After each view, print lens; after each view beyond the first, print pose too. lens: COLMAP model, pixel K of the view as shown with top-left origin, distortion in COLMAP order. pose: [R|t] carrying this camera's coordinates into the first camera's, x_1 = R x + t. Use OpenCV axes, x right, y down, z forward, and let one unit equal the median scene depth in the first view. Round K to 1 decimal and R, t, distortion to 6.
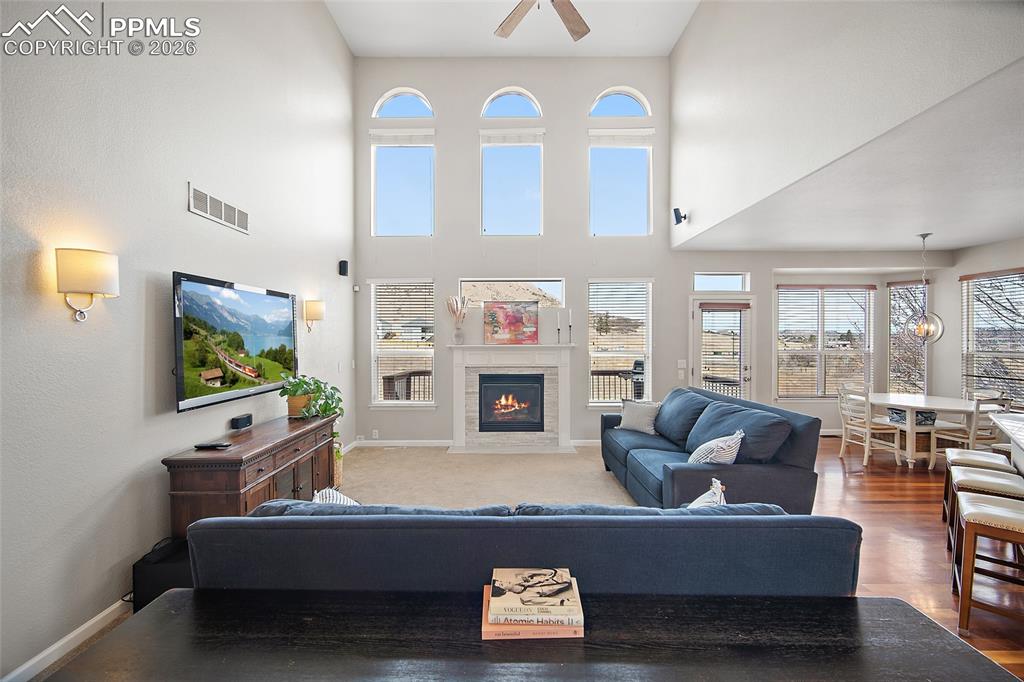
lens RADIAL K [[406.2, 0, 503.5], [0, 406.2, 344.5], [0, 0, 1]] dist [-0.003414, -0.000437]
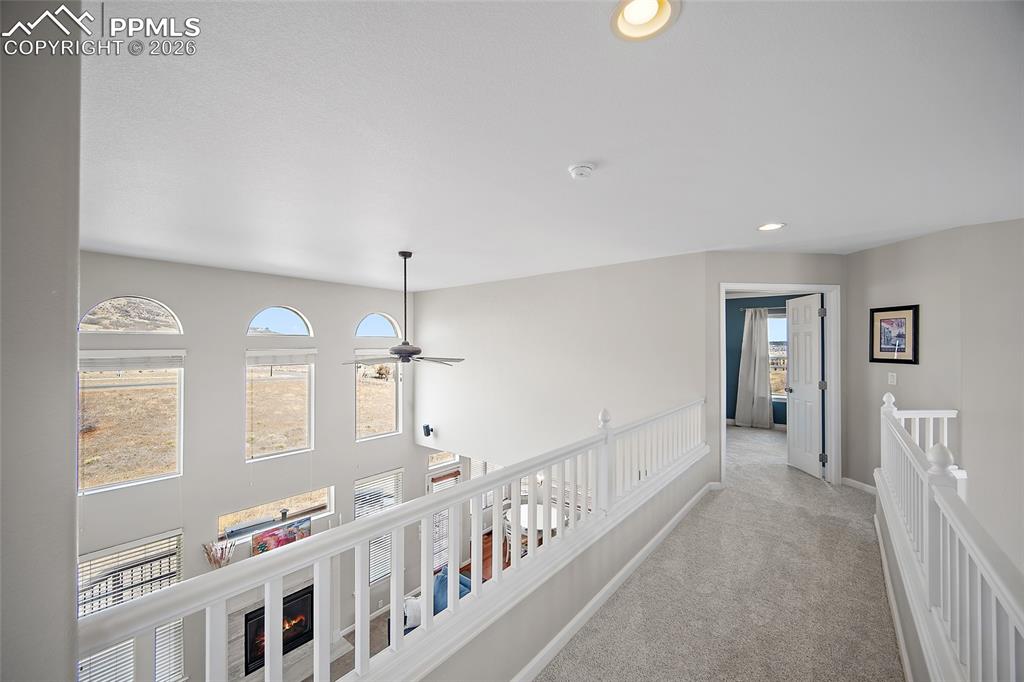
lens RADIAL K [[406.2, 0, 503.5], [0, 406.2, 344.5], [0, 0, 1]] dist [-0.003414, -0.000437]
pose [[0.643949, 0.004657, 0.765054, -0.390814], [0.008401, 0.999878, -0.013158, -0.524977], [-0.765022, 0.014900, 0.643832, -0.048101]]
